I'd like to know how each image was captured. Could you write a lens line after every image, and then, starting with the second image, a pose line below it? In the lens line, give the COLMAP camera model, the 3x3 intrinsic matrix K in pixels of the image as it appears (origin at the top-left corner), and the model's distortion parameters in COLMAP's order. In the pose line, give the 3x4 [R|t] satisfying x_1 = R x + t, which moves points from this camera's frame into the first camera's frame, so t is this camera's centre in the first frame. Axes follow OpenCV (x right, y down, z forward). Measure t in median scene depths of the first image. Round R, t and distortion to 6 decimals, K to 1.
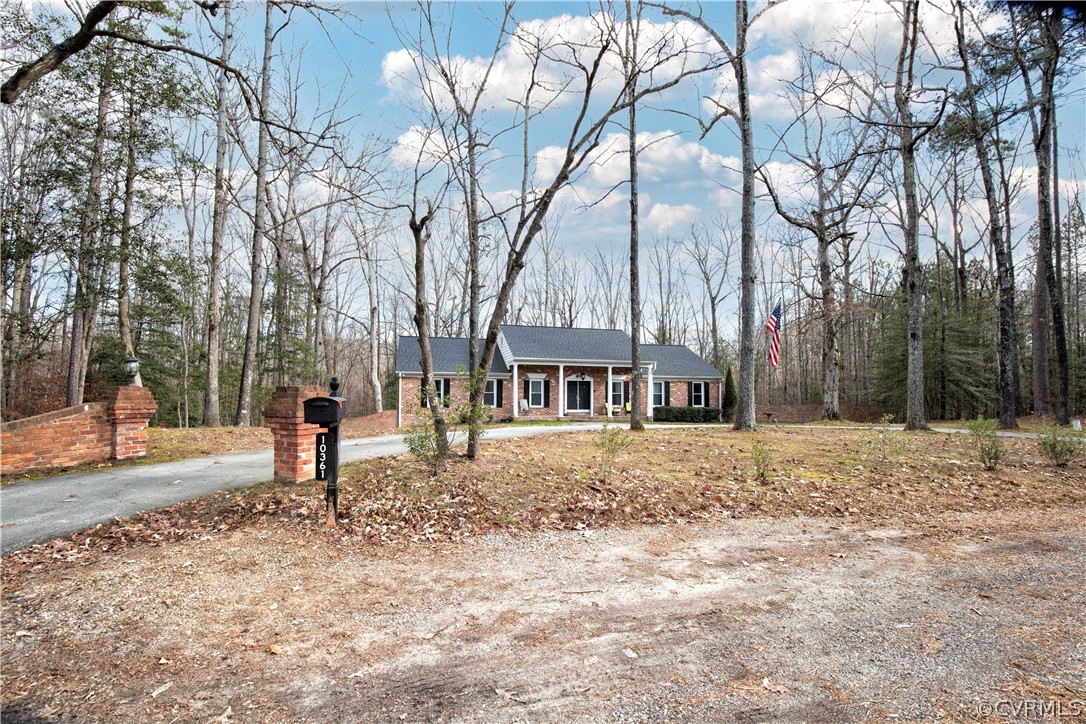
lens RADIAL K [[482.6, 0, 546.7], [0, 482.6, 373.6], [0, 0, 1]] dist [-0.040005, -0.000180]
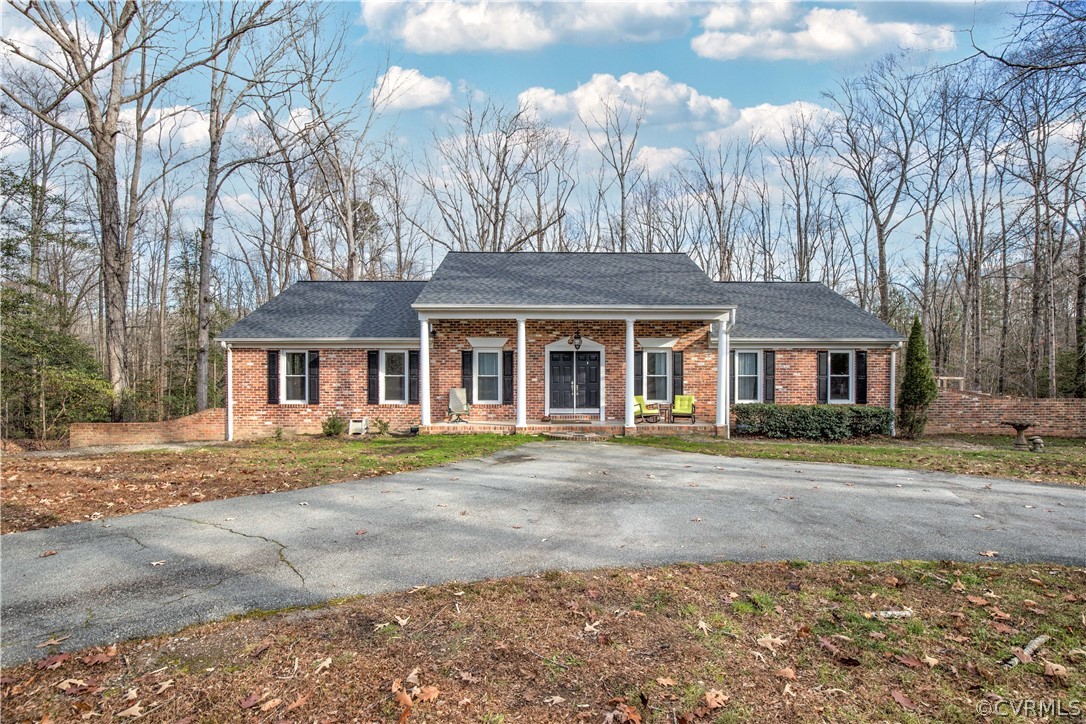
lens RADIAL K [[491.3, 0, 571.4], [0, 491.3, 373.1], [0, 0, 1]] dist [-0.031566, 0.000032]
pose [[0.972731, -0.003082, -0.231914, 0.713924], [0.015657, 0.998503, 0.052403, 0.045665], [0.231406, -0.054605, 0.971324, 2.019486]]
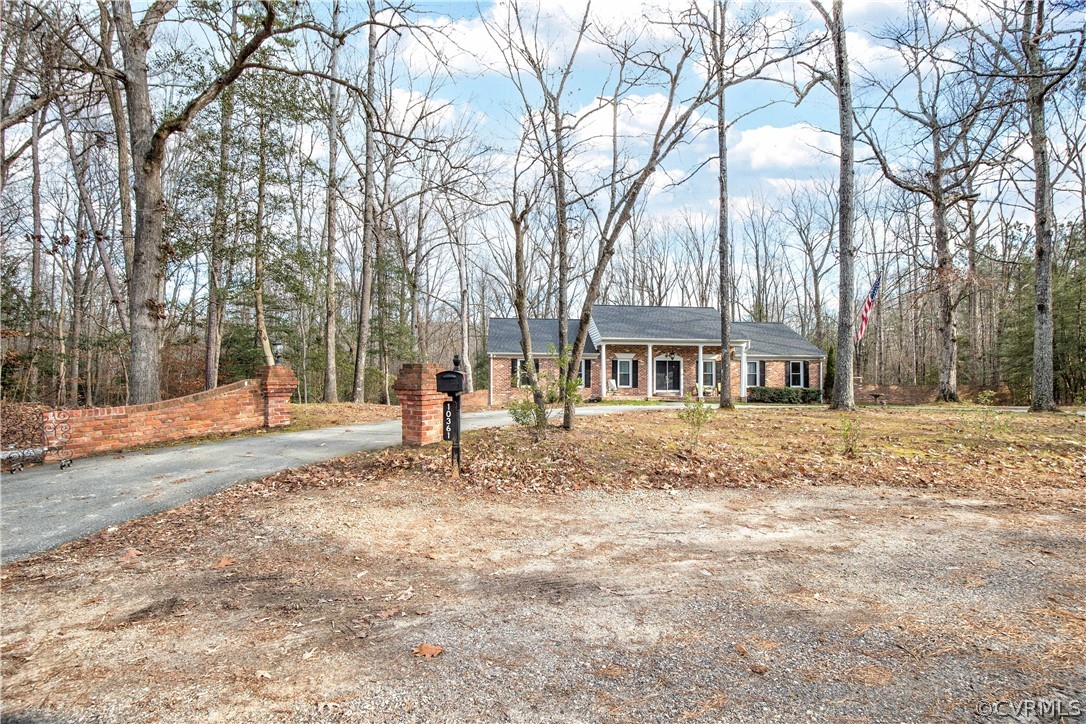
lens RADIAL K [[498.1, 0, 561.4], [0, 498.1, 364.3], [0, 0, 1]] dist [-0.033113, 0.000331]
pose [[0.989313, -0.005171, -0.145713, -0.002492], [0.008080, 0.999780, 0.019378, 0.005836], [0.145581, -0.020349, 0.989137, -0.119744]]
